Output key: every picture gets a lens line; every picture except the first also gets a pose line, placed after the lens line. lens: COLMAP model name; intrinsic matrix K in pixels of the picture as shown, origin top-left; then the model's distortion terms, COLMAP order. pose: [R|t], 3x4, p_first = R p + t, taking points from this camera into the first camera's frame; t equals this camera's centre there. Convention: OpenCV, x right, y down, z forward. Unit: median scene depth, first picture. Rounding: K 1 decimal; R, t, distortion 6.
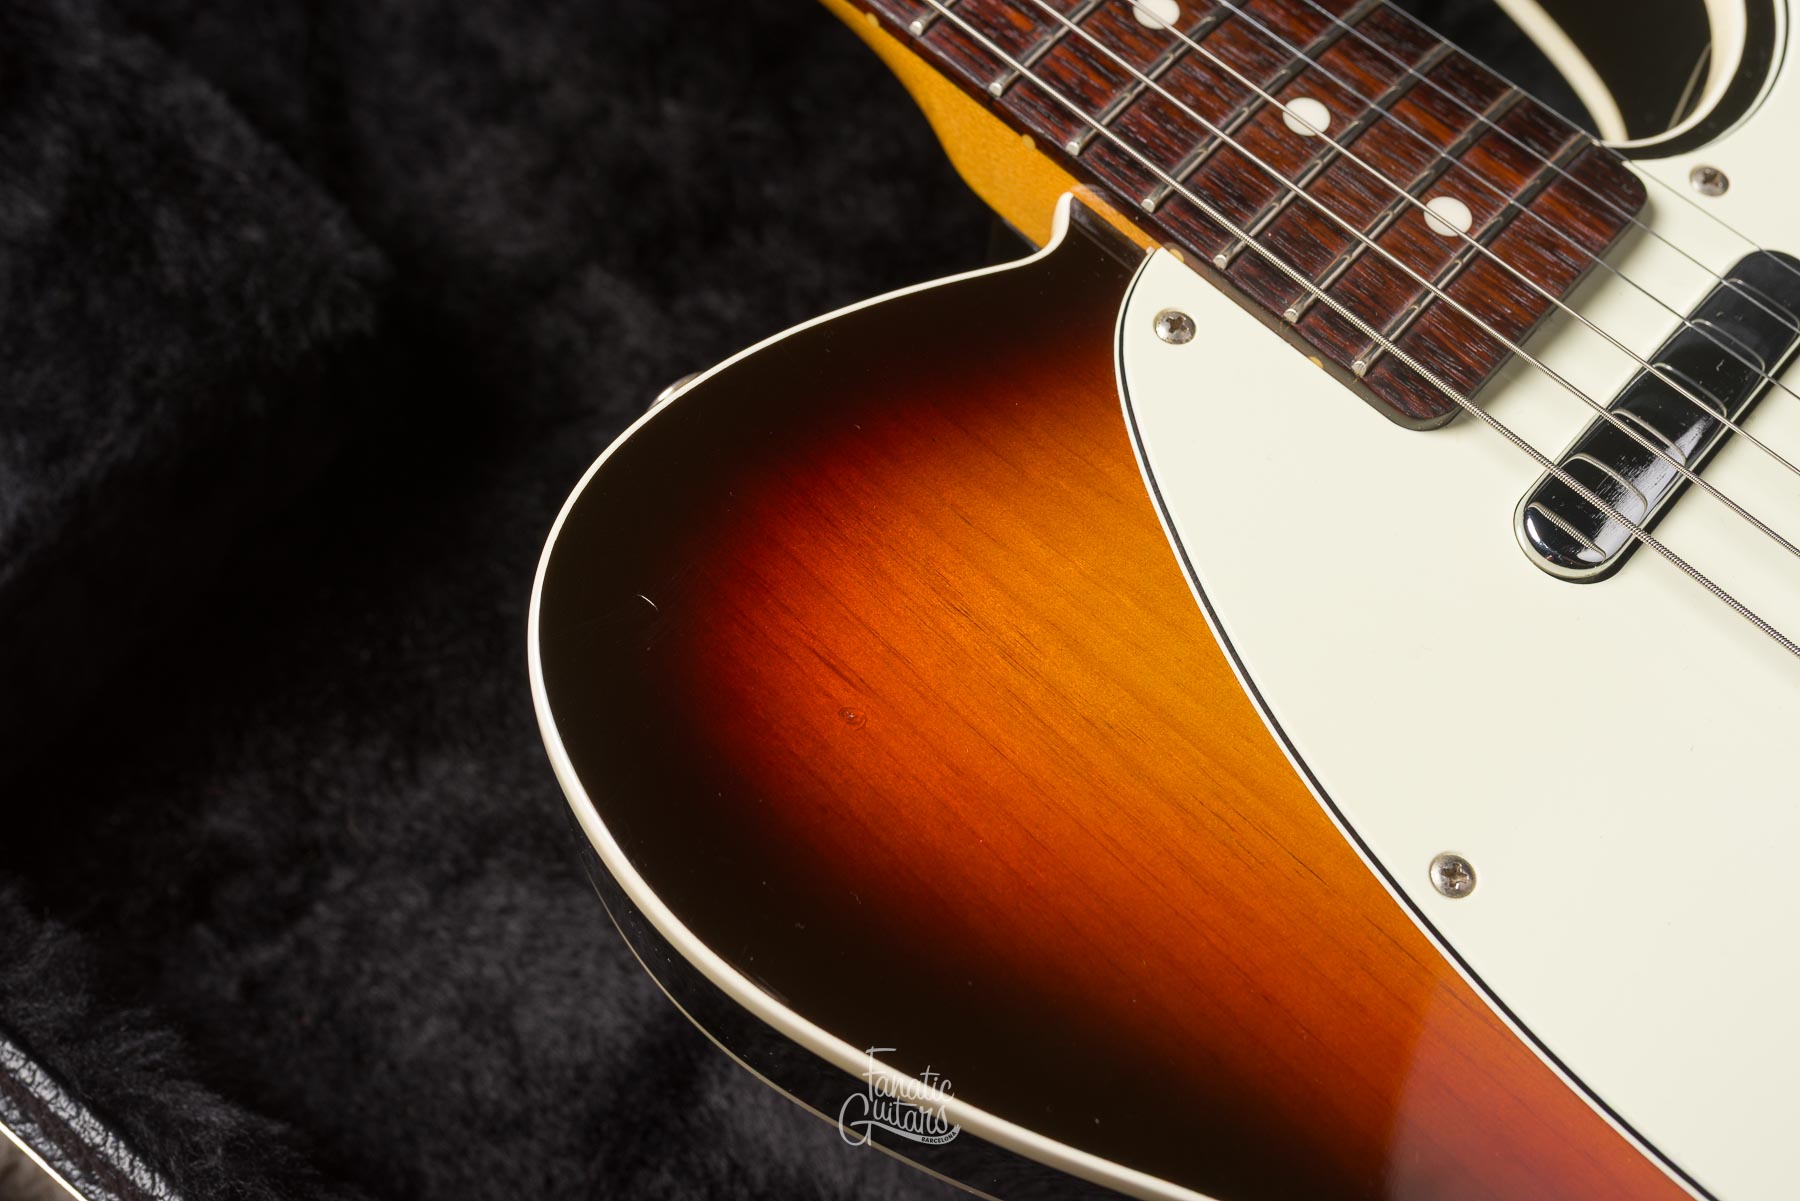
lens RADIAL K [[1838.6, 0, 900.0], [0, 1838.6, 600.5], [0, 0, 1]] dist [0.005863, -0.006208]
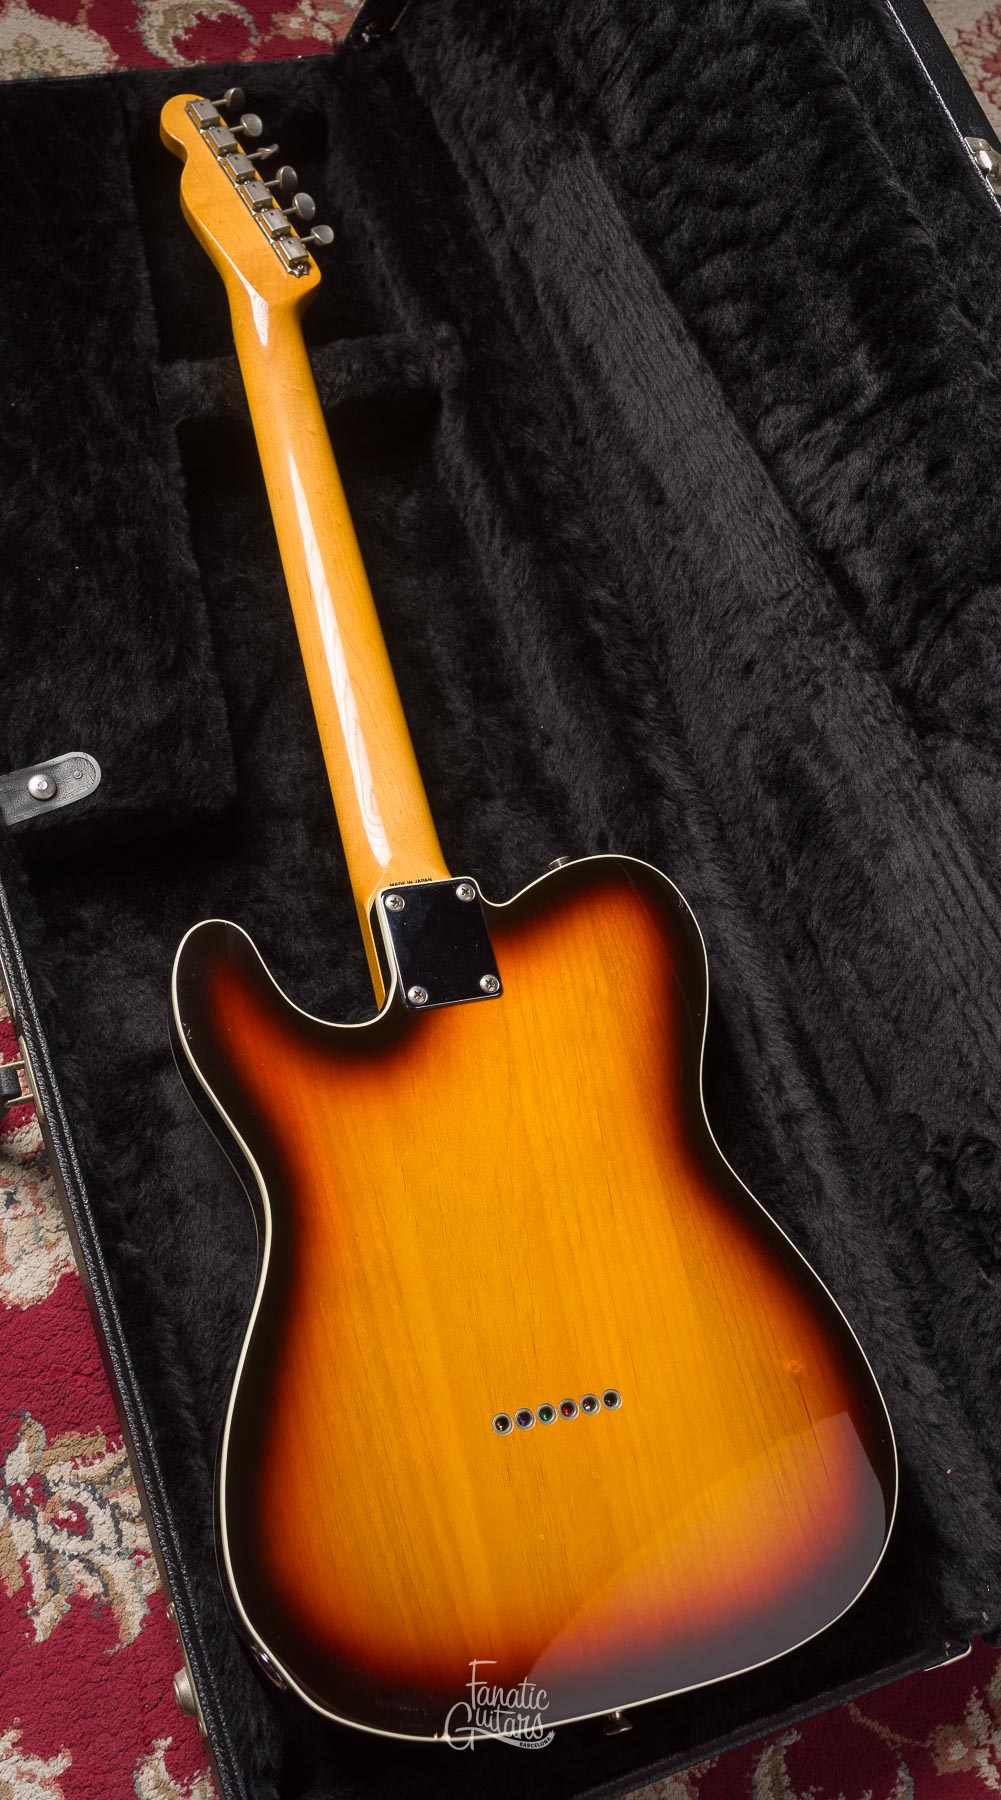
lens RADIAL K [[1879.2, 0, 471.4], [0, 1879.2, 875.6], [0, 0, 1]] dist [0.001027, -0.016297]
pose [[0.808032, 0.586130, -0.059462, 0.306659], [-0.587694, 0.808999, -0.011730, -0.278744], [0.041230, 0.044424, 0.998162, -2.146085]]
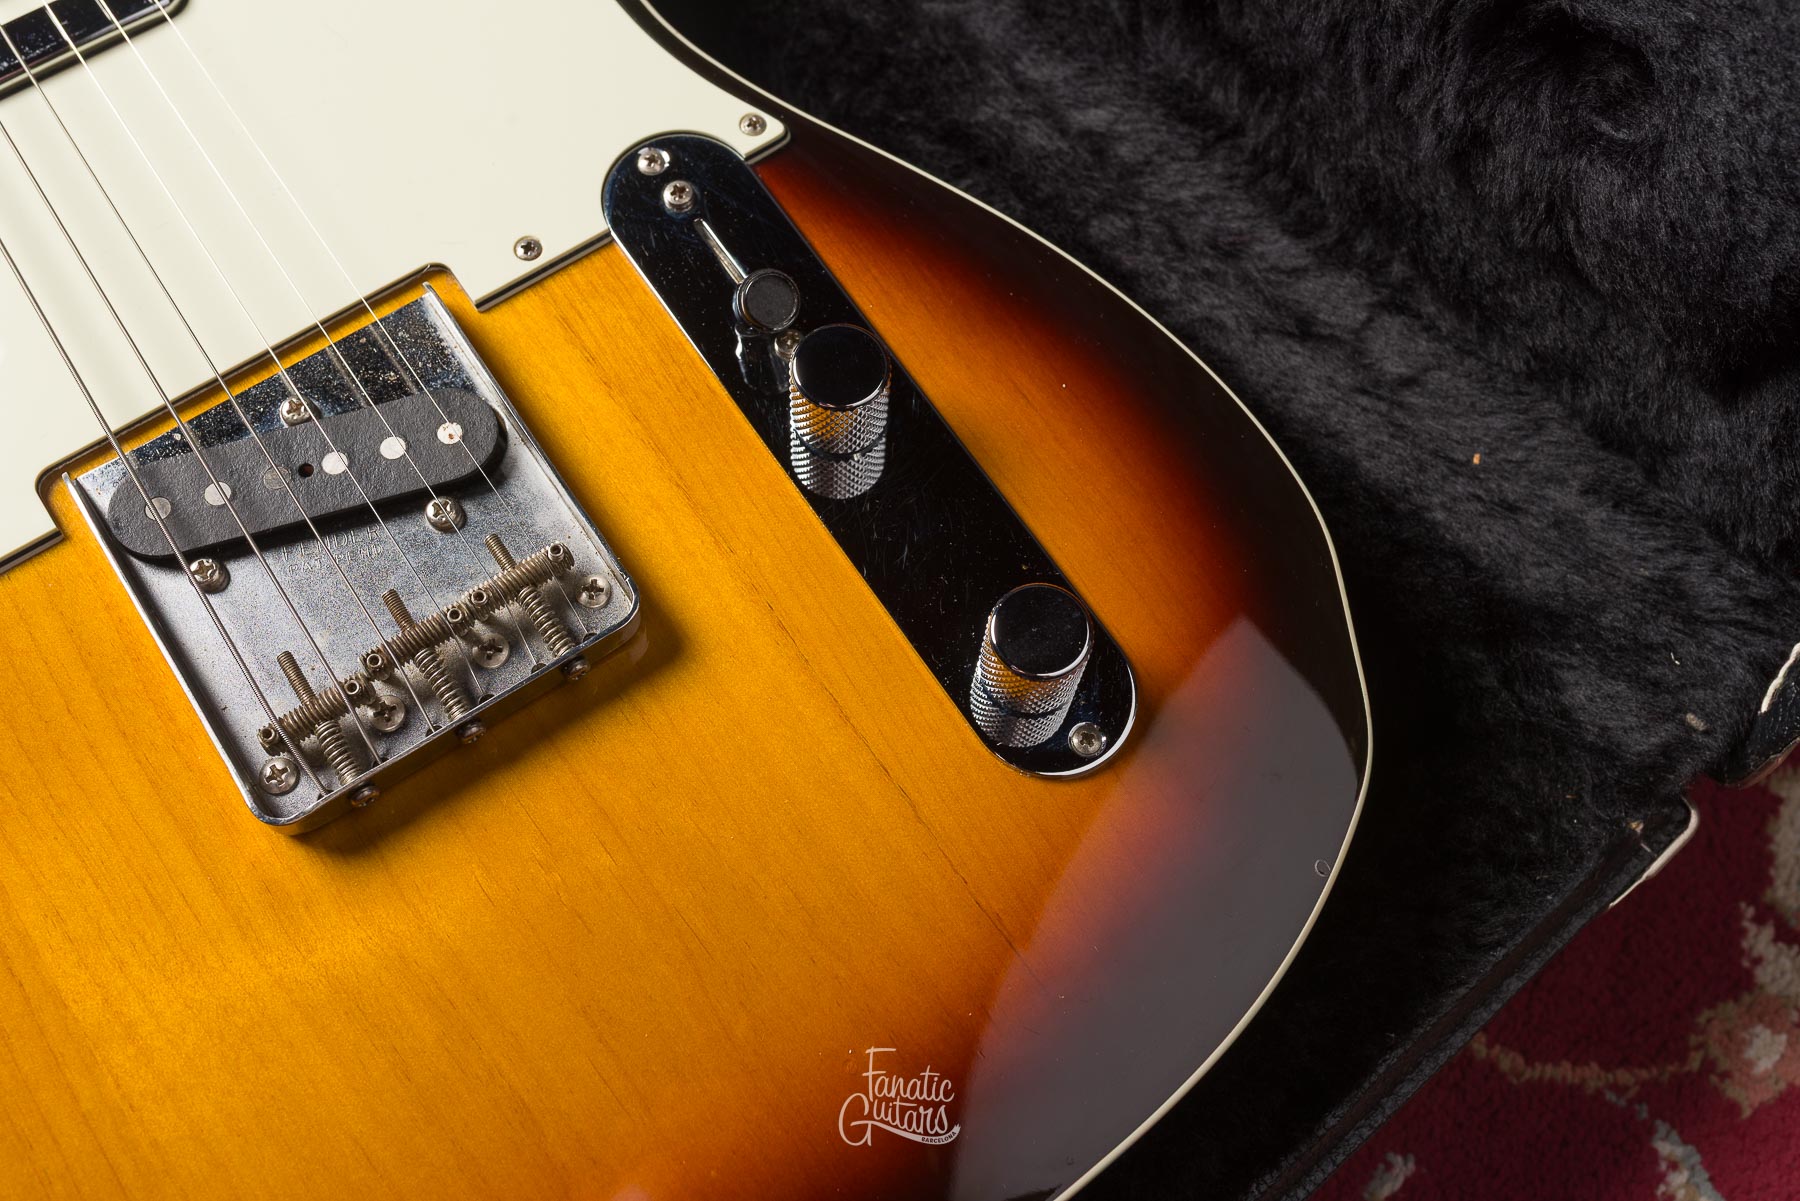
lens RADIAL K [[1794.8, 0, 900.0], [0, 1794.8, 600.5], [0, 0, 1]] dist [0.004965, -0.012337]
pose [[0.976215, 0.196678, -0.091225, 1.039908], [-0.190817, 0.979188, 0.069130, 0.083731], [0.102922, -0.050079, 0.993428, -0.347644]]
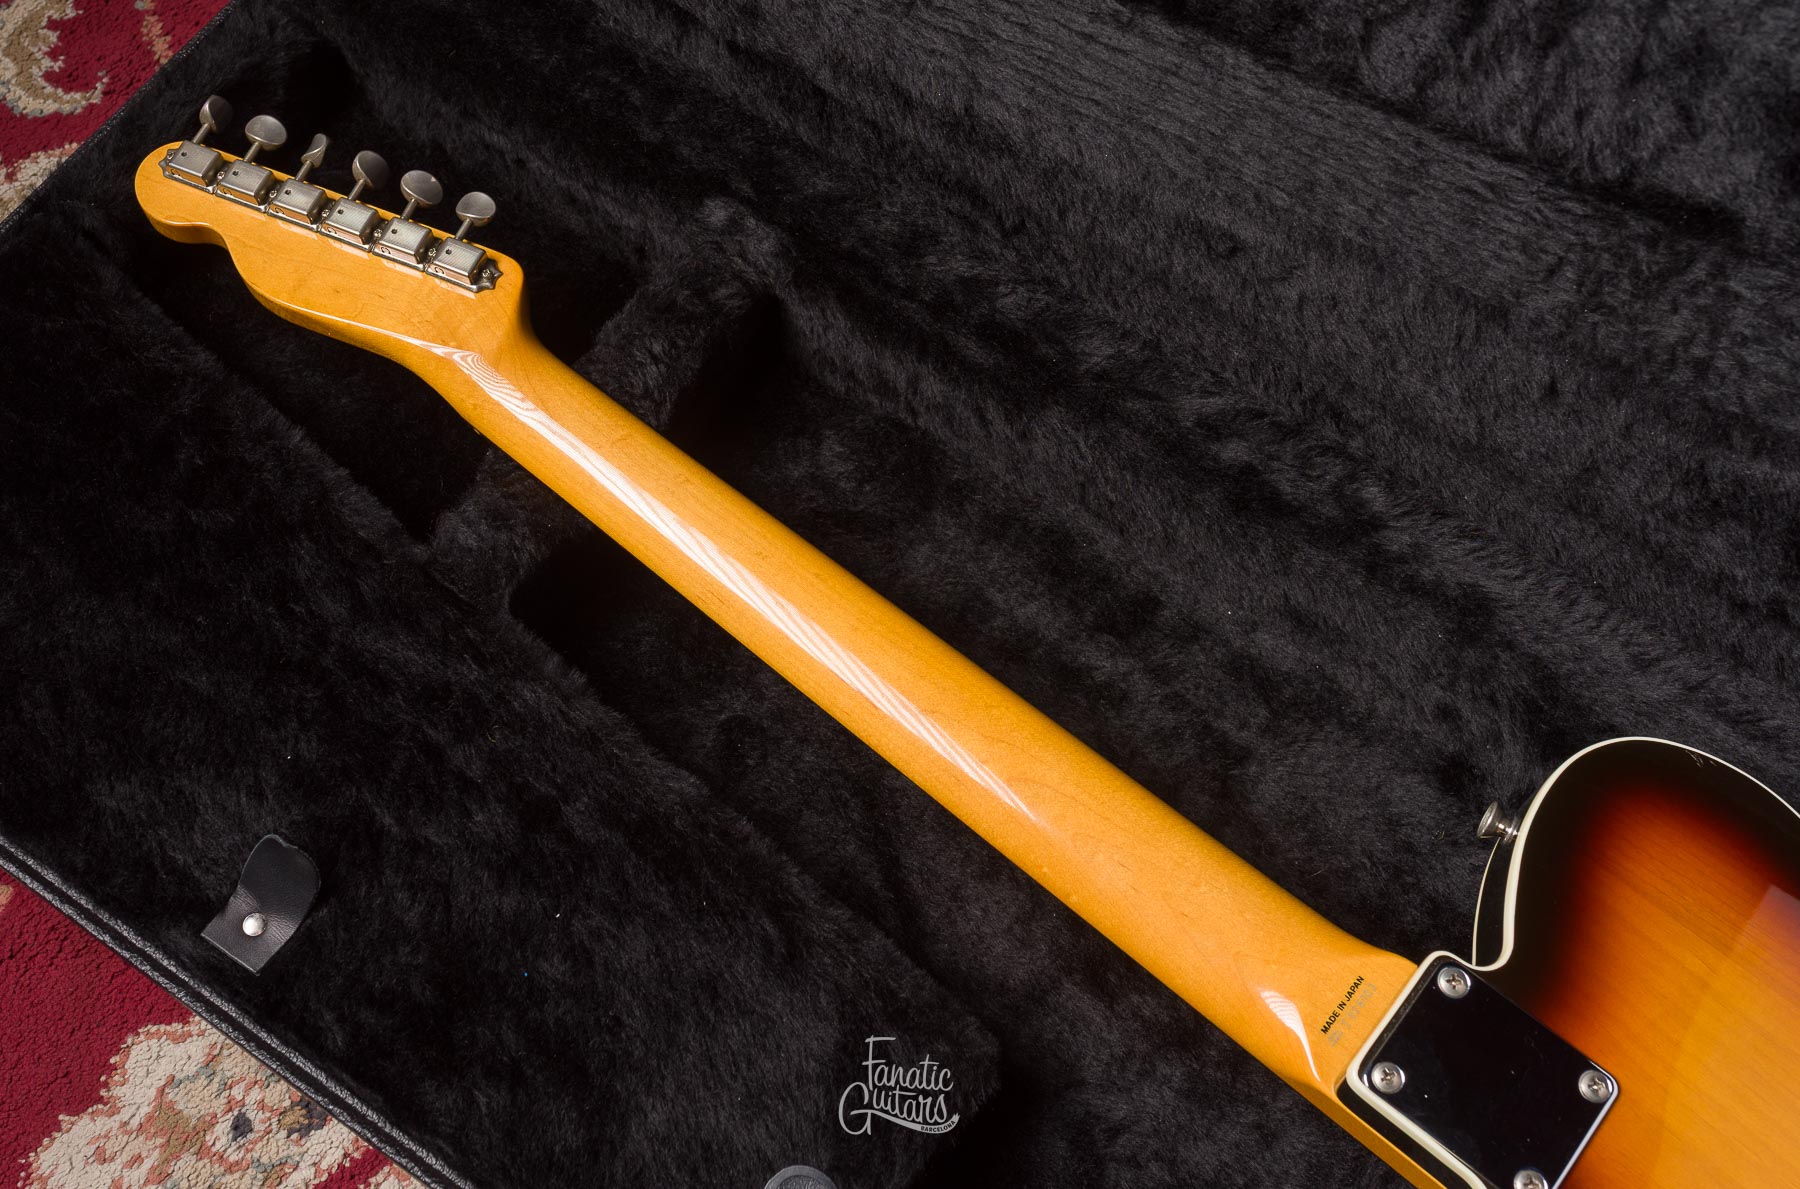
lens RADIAL K [[1969.4, 0, 866.6], [0, 1969.4, 567.1], [0, 0, 1]] dist [-0.003865, 0.007770]
pose [[0.998675, -0.037277, 0.035475, -0.492652], [0.036128, 0.998818, 0.032510, -0.776890], [-0.036645, -0.031186, 0.998842, -1.025438]]
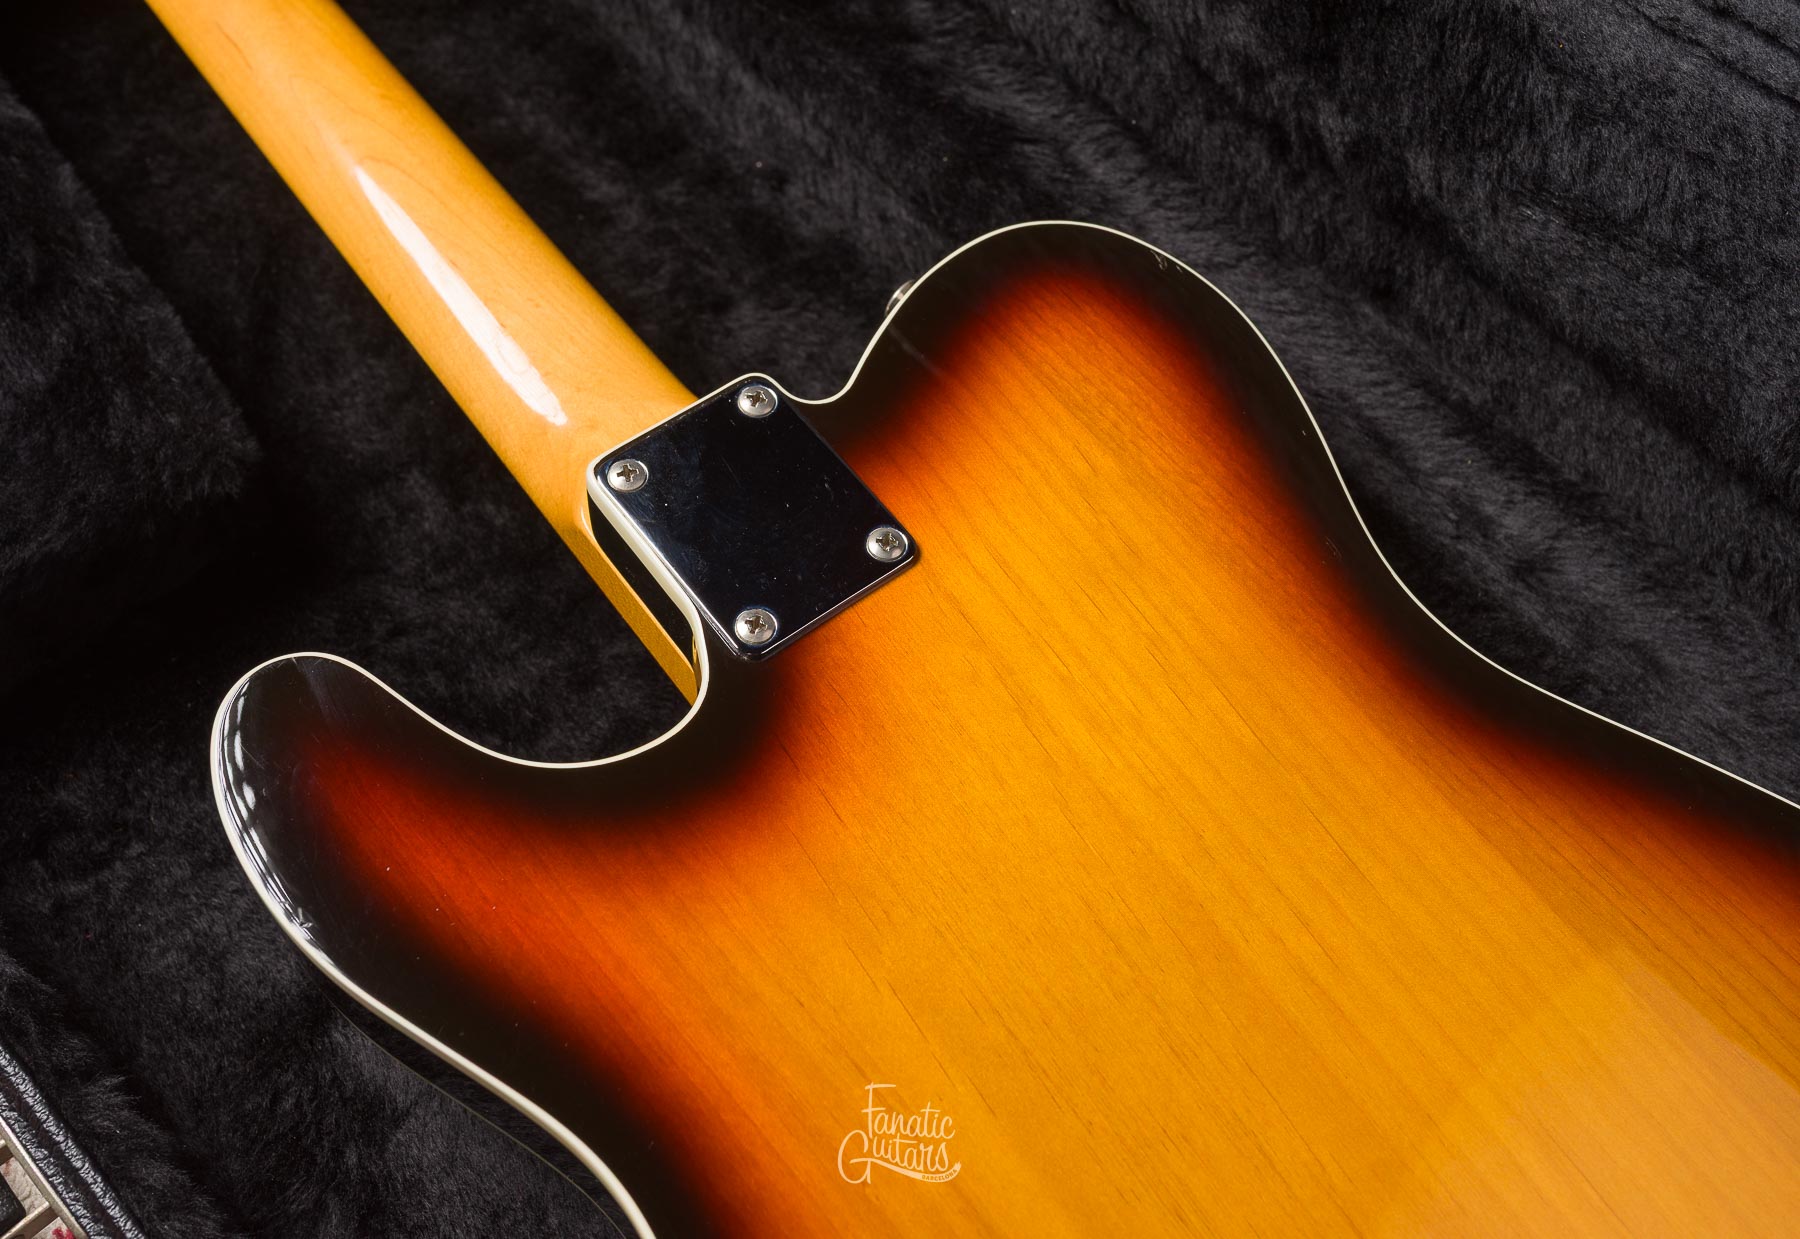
lens RADIAL K [[1824.6, 0, 870.4], [0, 1824.6, 618.5], [0, 0, 1]] dist [0.001658, -0.007387]
pose [[0.981559, 0.190897, -0.010048, 0.265718], [-0.191133, 0.979143, -0.068900, -0.045221], [-0.003314, 0.069550, 0.997573, -0.504182]]
